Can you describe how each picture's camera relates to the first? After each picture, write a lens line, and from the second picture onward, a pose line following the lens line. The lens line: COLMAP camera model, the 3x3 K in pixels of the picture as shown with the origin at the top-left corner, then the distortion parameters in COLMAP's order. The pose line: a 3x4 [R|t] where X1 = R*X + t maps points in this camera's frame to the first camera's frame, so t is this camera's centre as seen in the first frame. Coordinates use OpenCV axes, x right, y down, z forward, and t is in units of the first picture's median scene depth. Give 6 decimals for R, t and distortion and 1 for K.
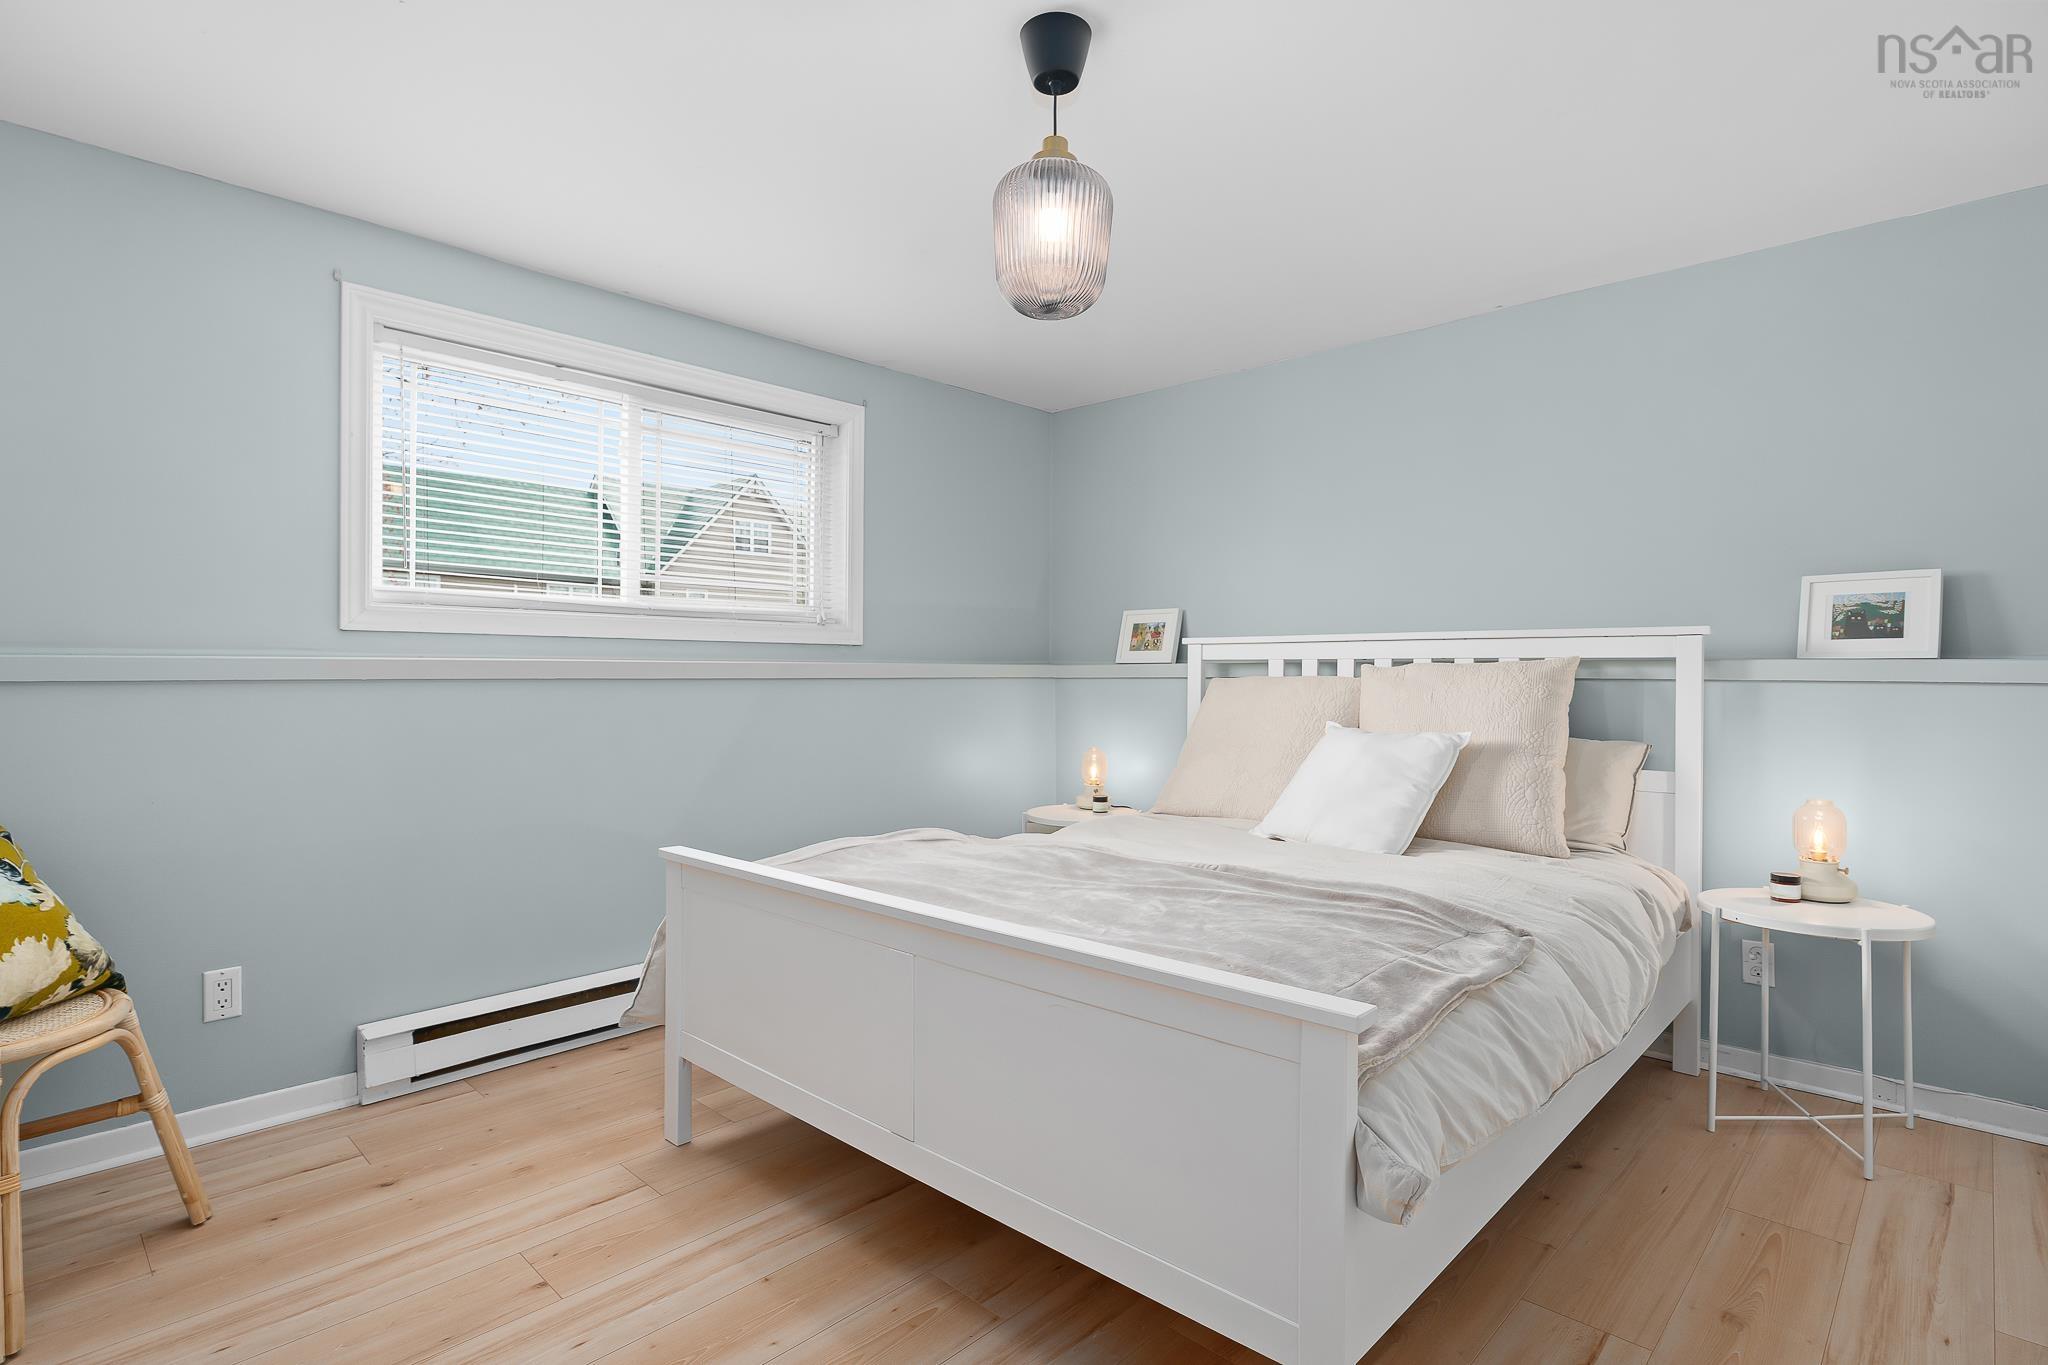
lens RADIAL K [[1033.4, 0, 1015.4], [0, 1033.4, 662.0], [0, 0, 1]] dist [-0.002811, -0.000464]
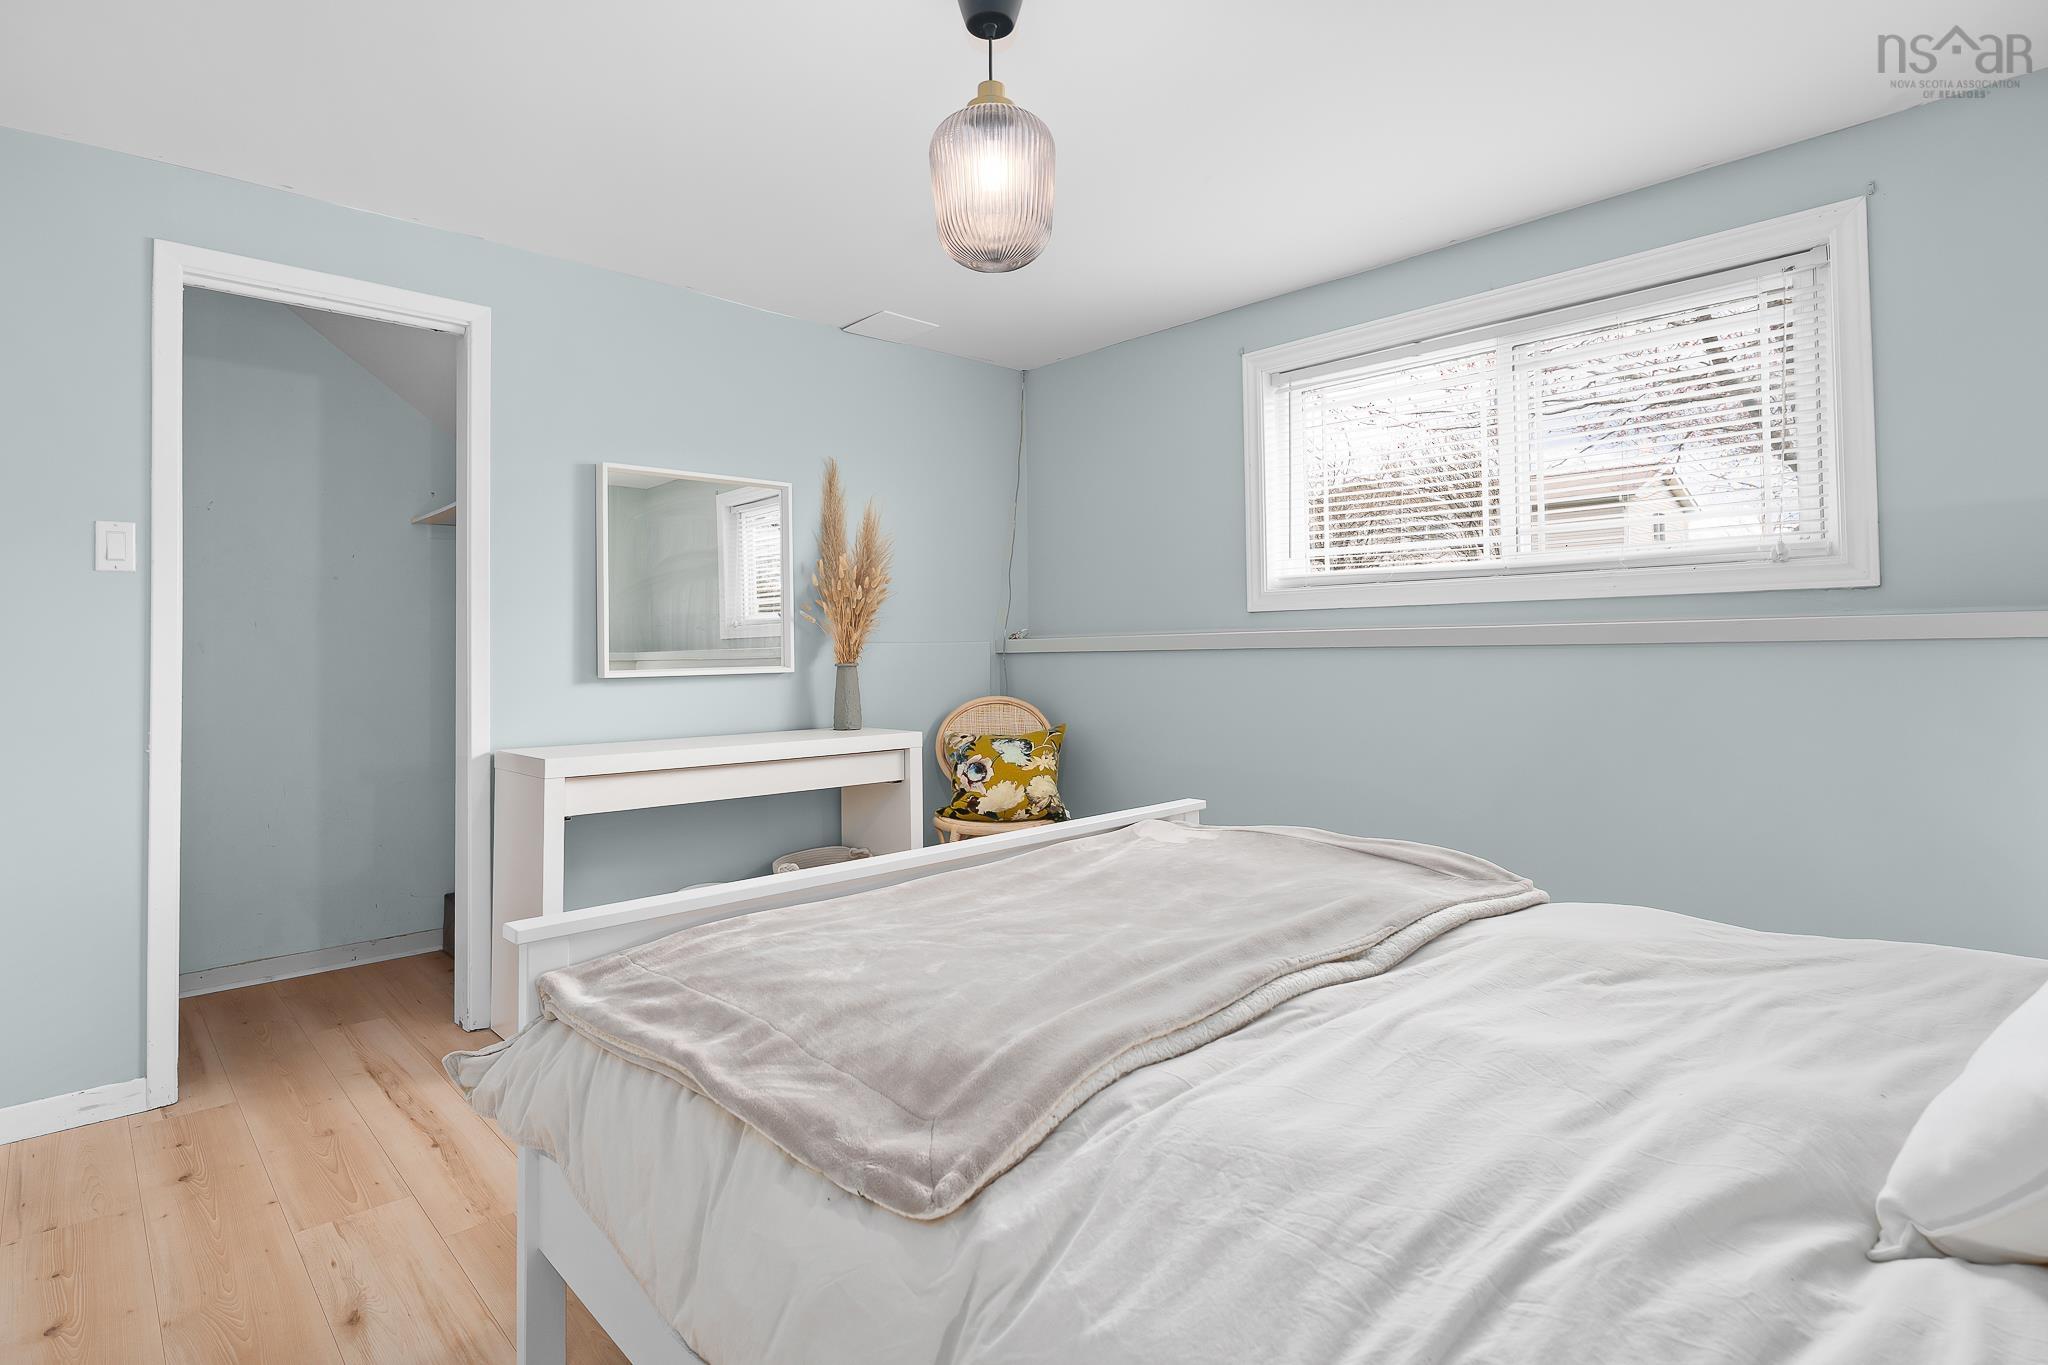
lens RADIAL K [[1033.4, 0, 1015.4], [0, 1033.4, 662.0], [0, 0, 1]] dist [-0.002811, -0.000464]
pose [[-0.027522, 0.008365, -0.999586, 0.987140], [0.028508, 0.999565, 0.007580, 0.021874], [0.999215, -0.028287, -0.027748, 1.032857]]
